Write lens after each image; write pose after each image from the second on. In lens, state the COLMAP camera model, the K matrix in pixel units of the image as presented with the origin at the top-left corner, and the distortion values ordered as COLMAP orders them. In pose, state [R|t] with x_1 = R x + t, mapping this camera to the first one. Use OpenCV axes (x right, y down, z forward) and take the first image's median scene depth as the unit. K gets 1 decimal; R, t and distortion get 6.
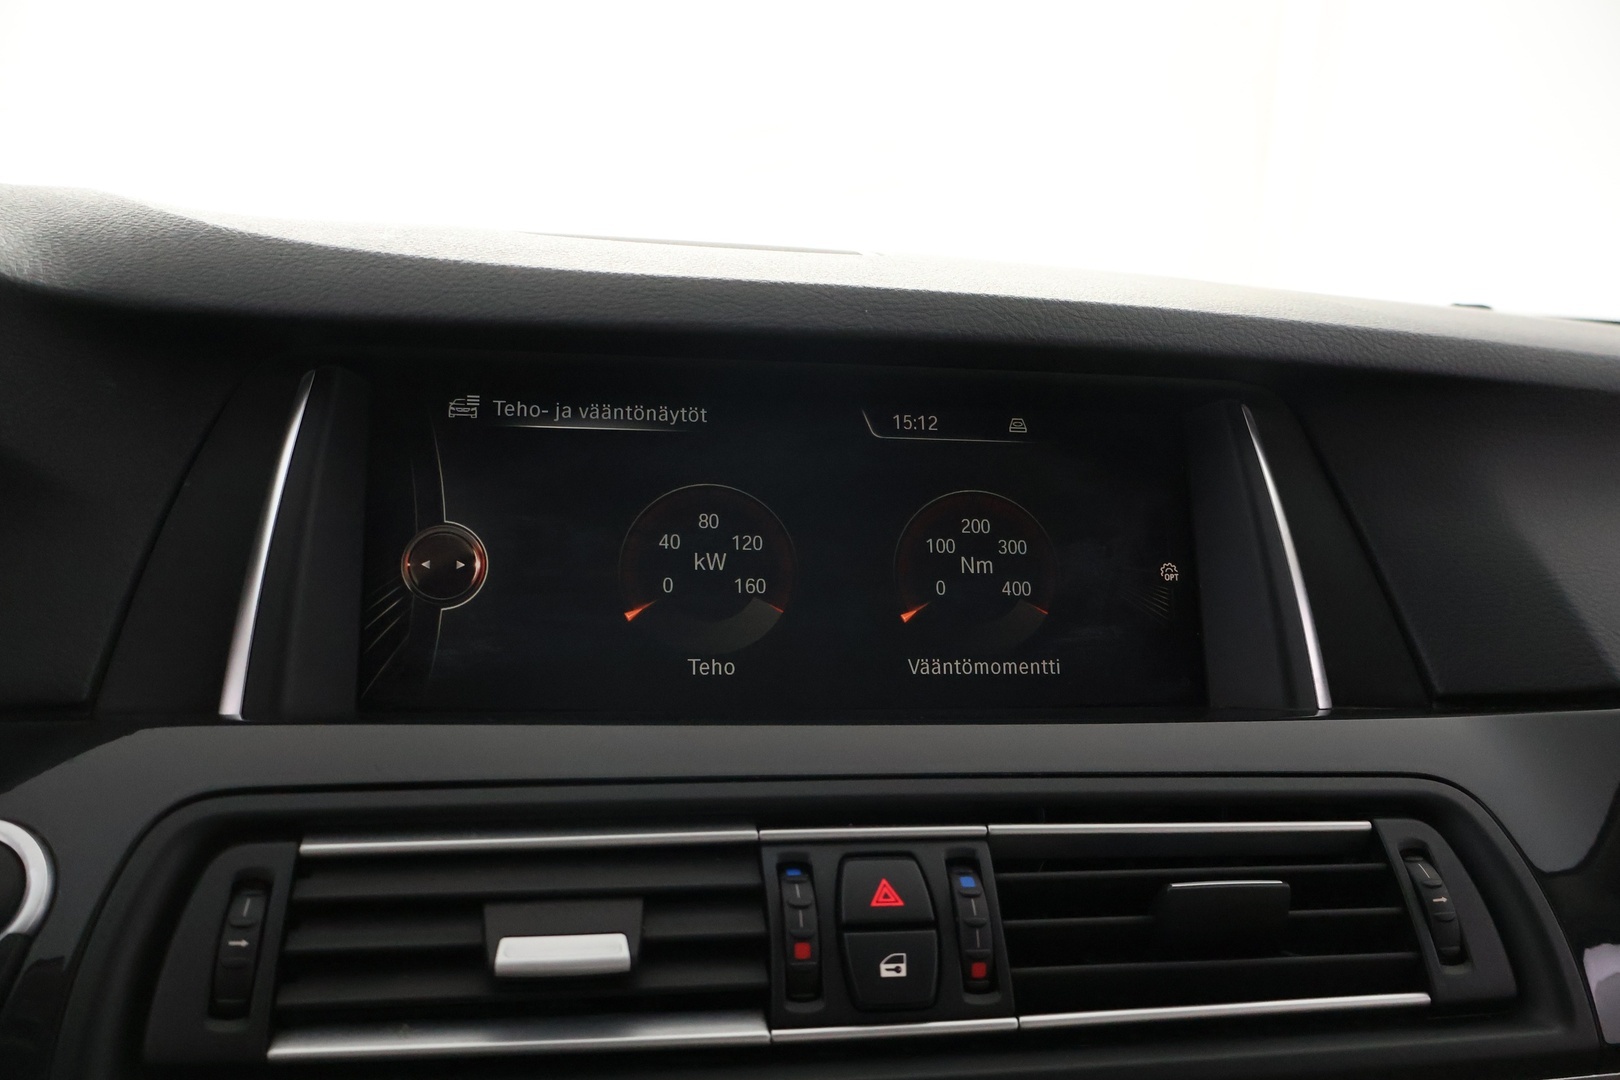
lens RADIAL K [[1352.3, 0, 816.7], [0, 1352.3, 554.1], [0, 0, 1]] dist [0.000136, -0.005100]
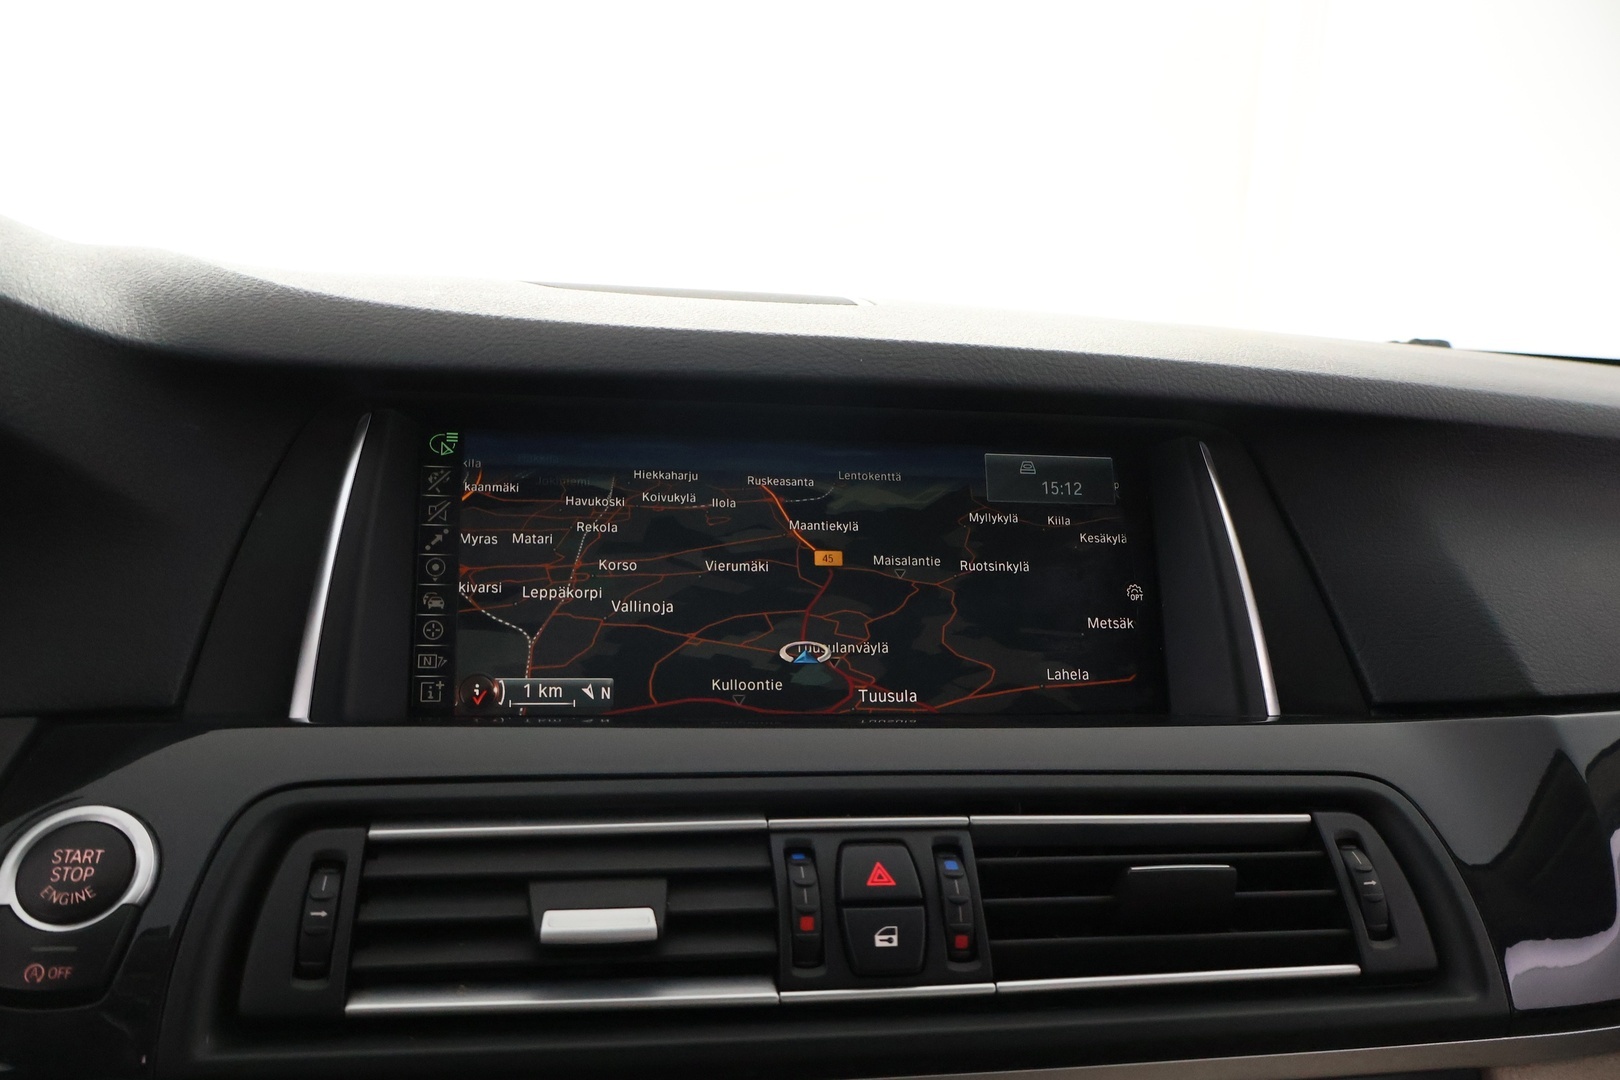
lens RADIAL K [[1352.3, 0, 801.2], [0, 1352.3, 553.7], [0, 0, 1]] dist [0.000136, -0.005100]
pose [[0.999992, -0.000148, -0.003927, -0.009816], [0.000085, 0.999869, -0.016185, -0.000930], [0.003929, 0.016184, 0.999861, -0.135184]]
